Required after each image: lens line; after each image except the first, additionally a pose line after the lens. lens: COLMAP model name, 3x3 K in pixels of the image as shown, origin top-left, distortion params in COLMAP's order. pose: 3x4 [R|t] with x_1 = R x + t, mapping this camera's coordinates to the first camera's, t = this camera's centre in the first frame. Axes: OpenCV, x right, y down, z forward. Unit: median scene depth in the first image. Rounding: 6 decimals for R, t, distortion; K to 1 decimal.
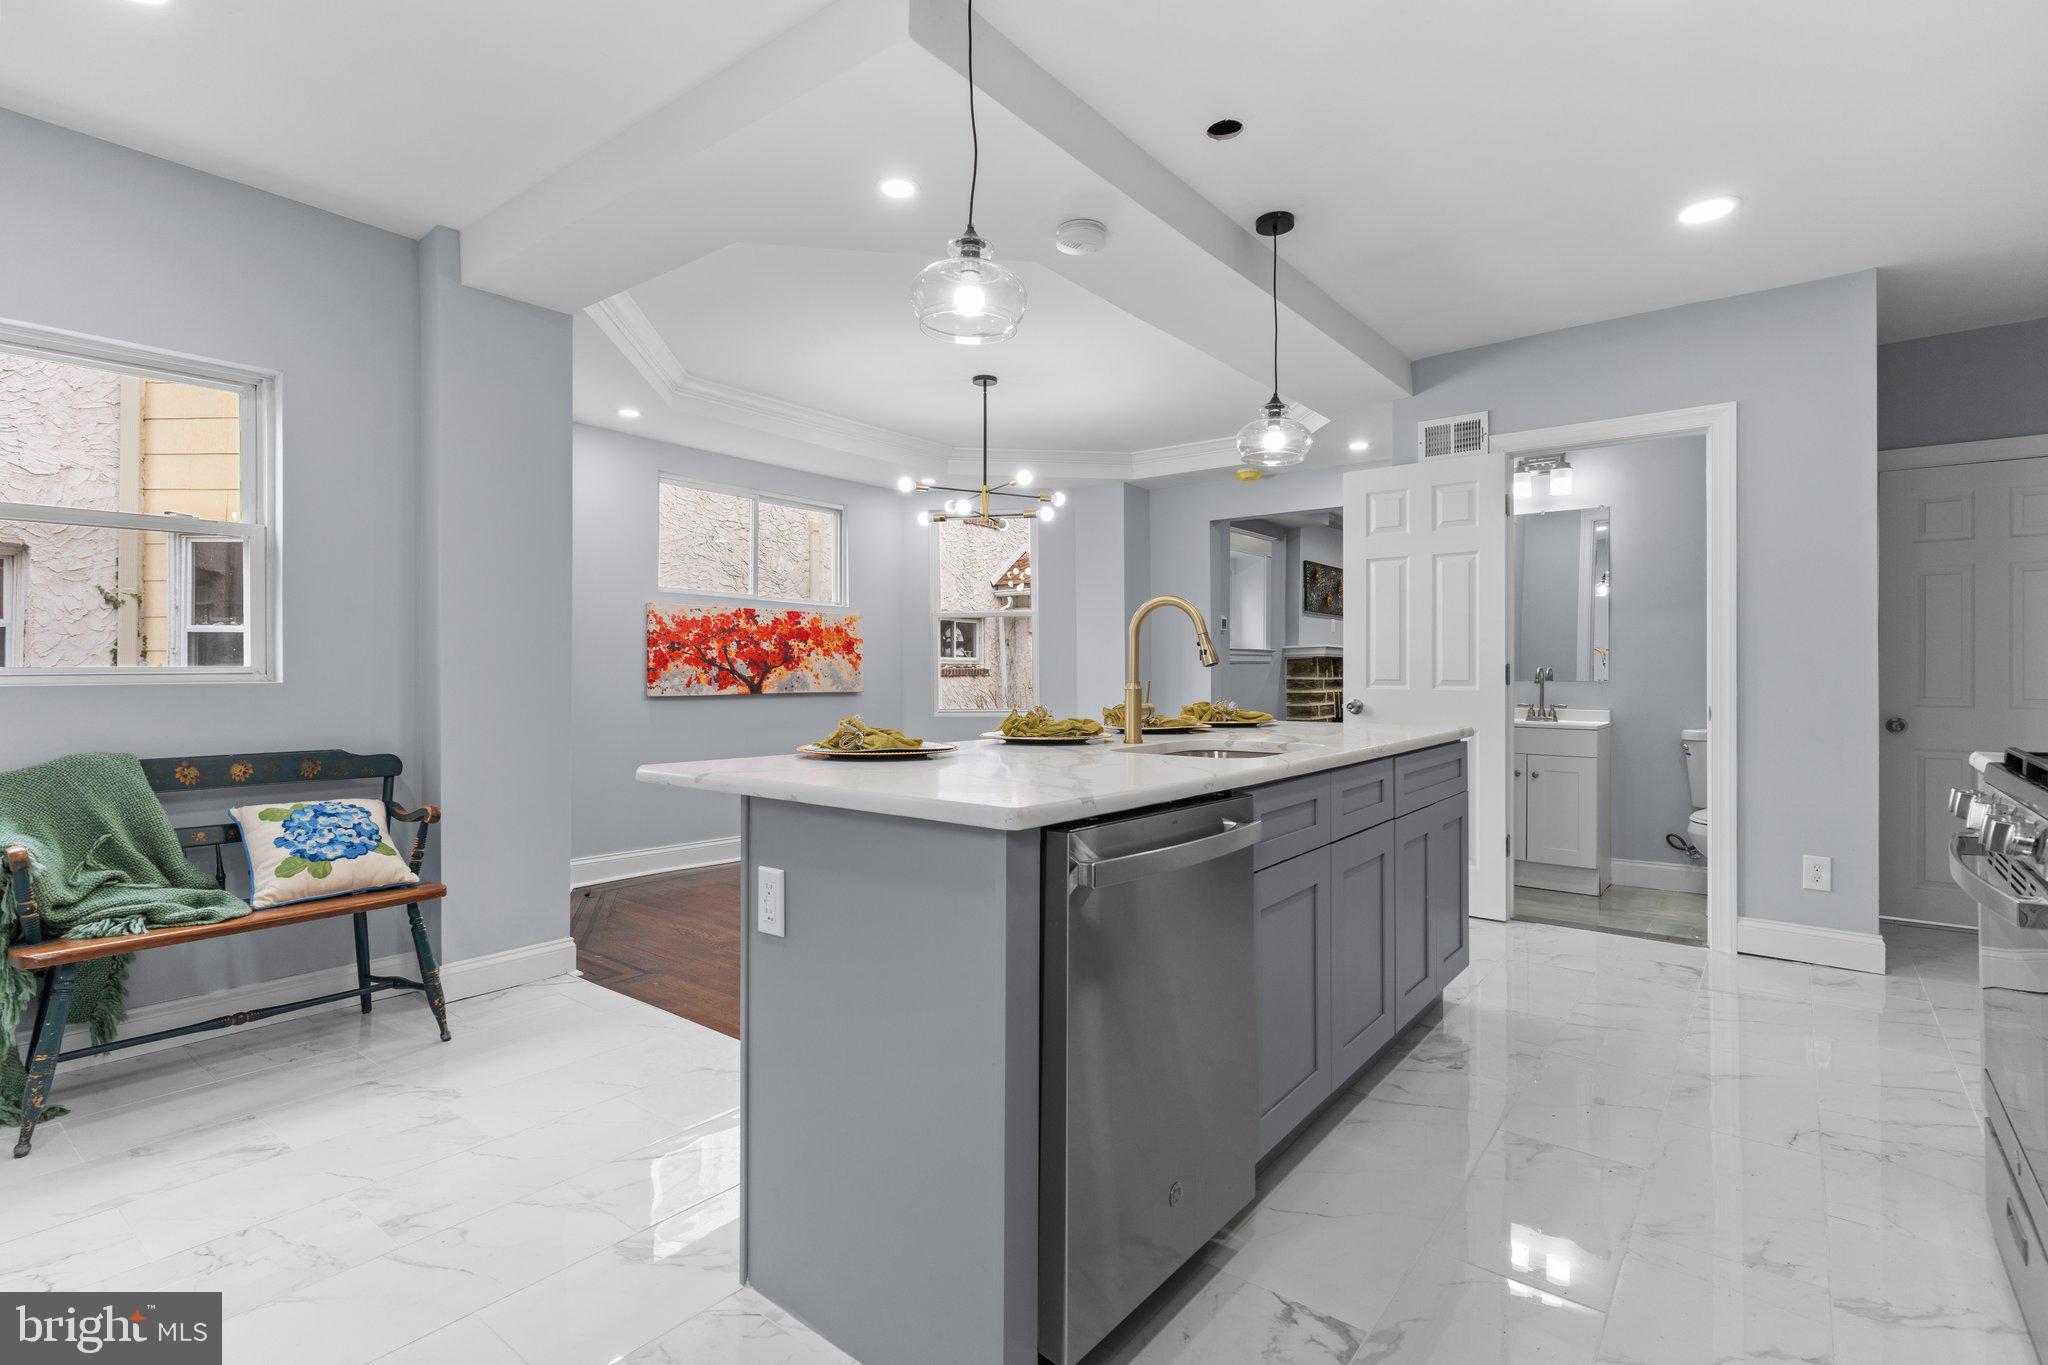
lens RADIAL K [[972.1, 0, 1024.0], [0, 972.1, 682.5], [0, 0, 1]] dist [0.000022, -0.000003]
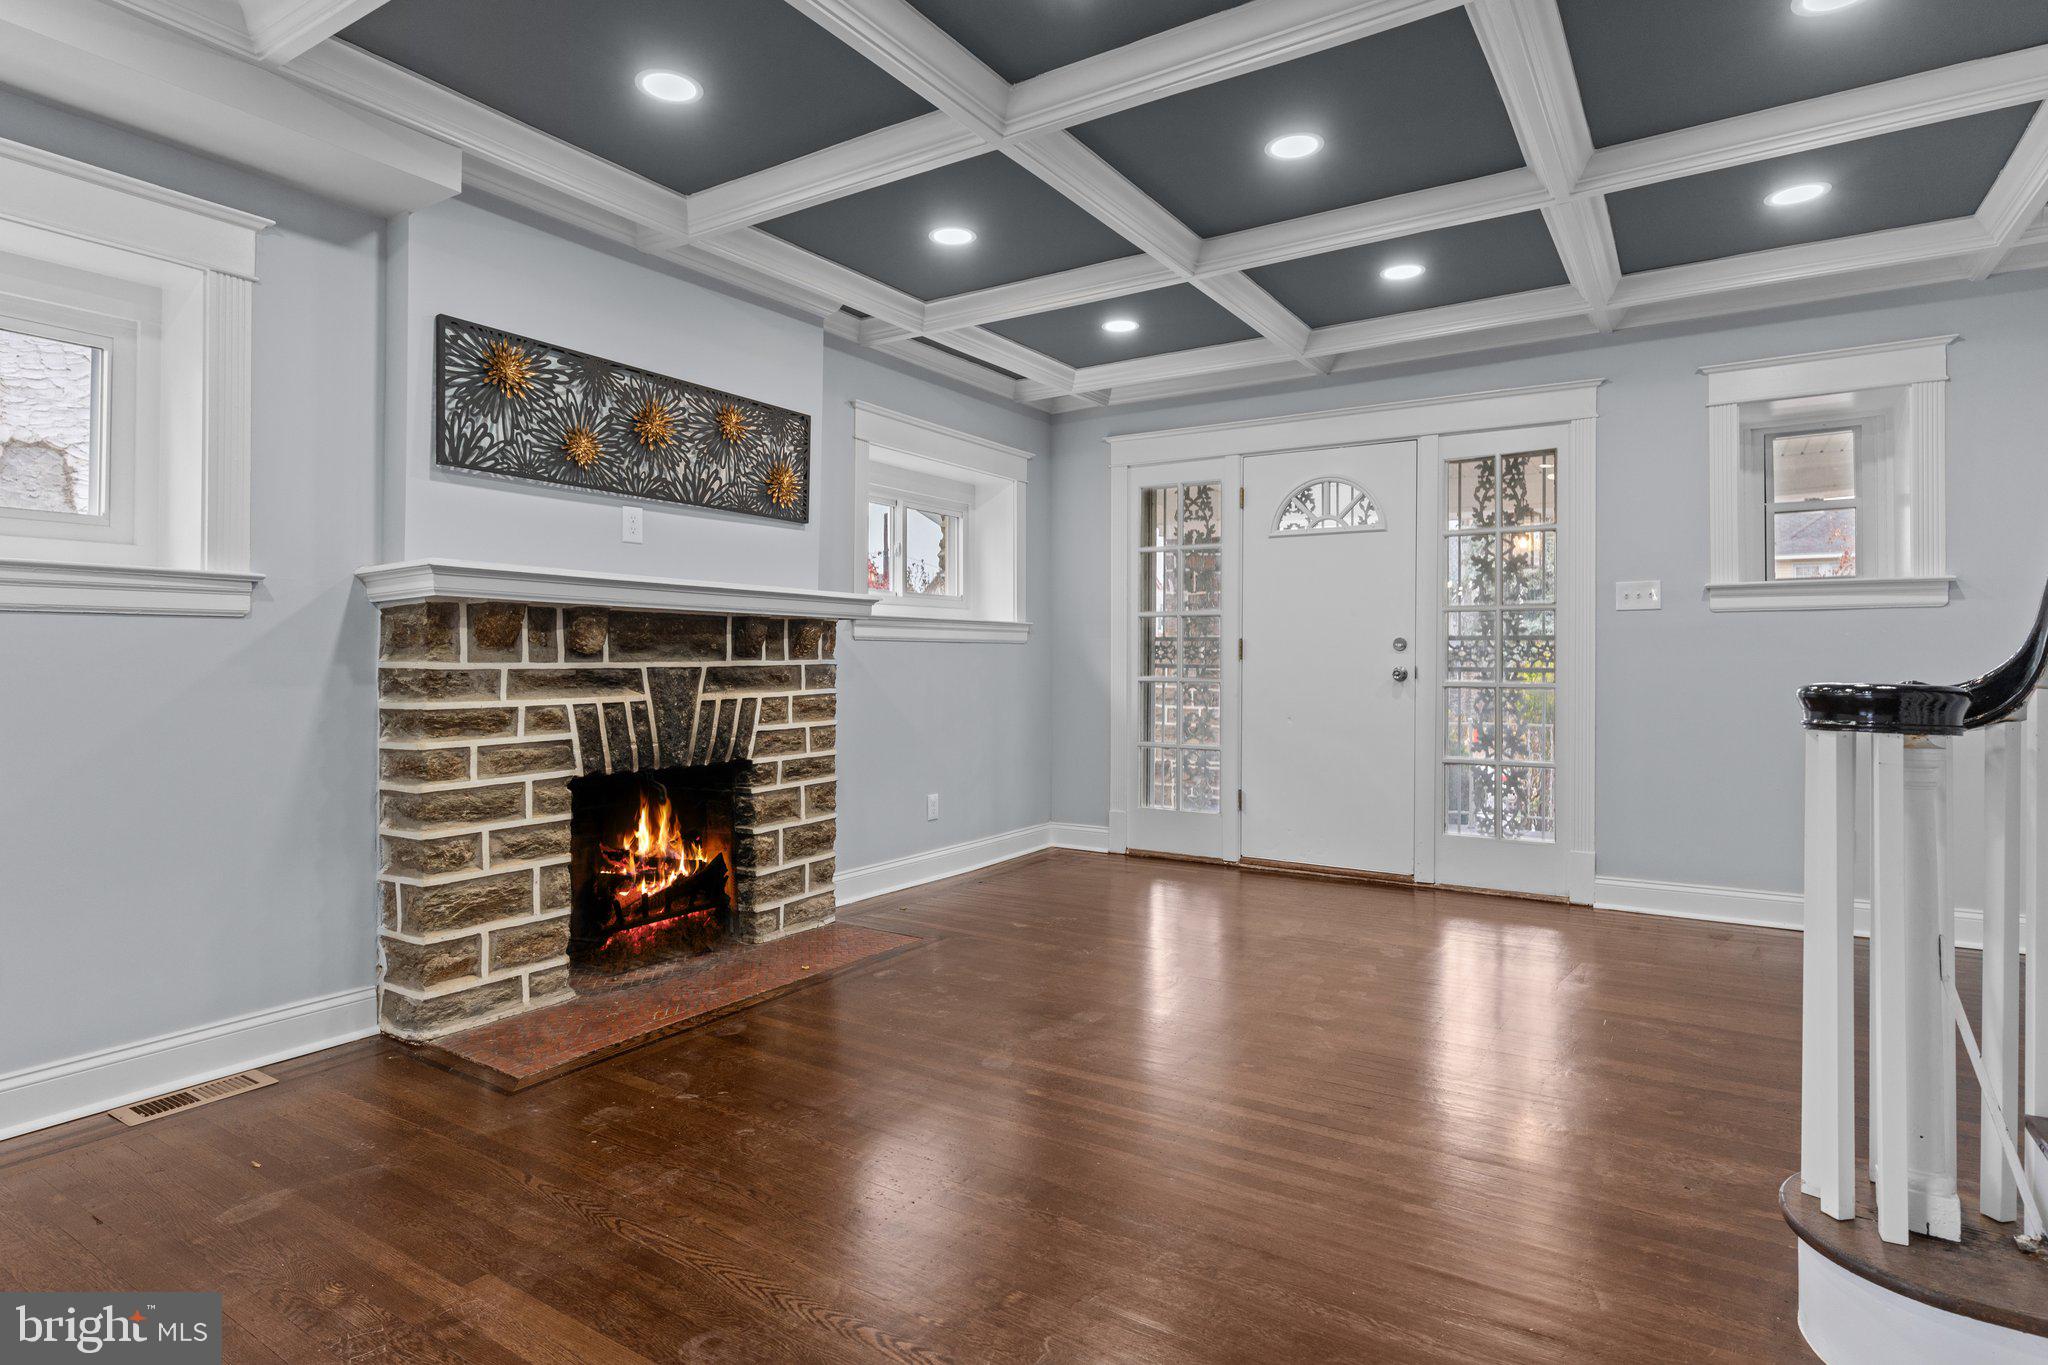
lens RADIAL K [[1083.4, 0, 1024.0], [0, 1083.4, 682.5], [0, 0, 1]] dist [0.000008, -0.000031]
pose [[0.994800, 0.001450, 0.101837, 0.452600], [-0.001649, 0.999997, 0.001865, 0.000628], [-0.101834, -0.002023, 0.994799, 0.607654]]
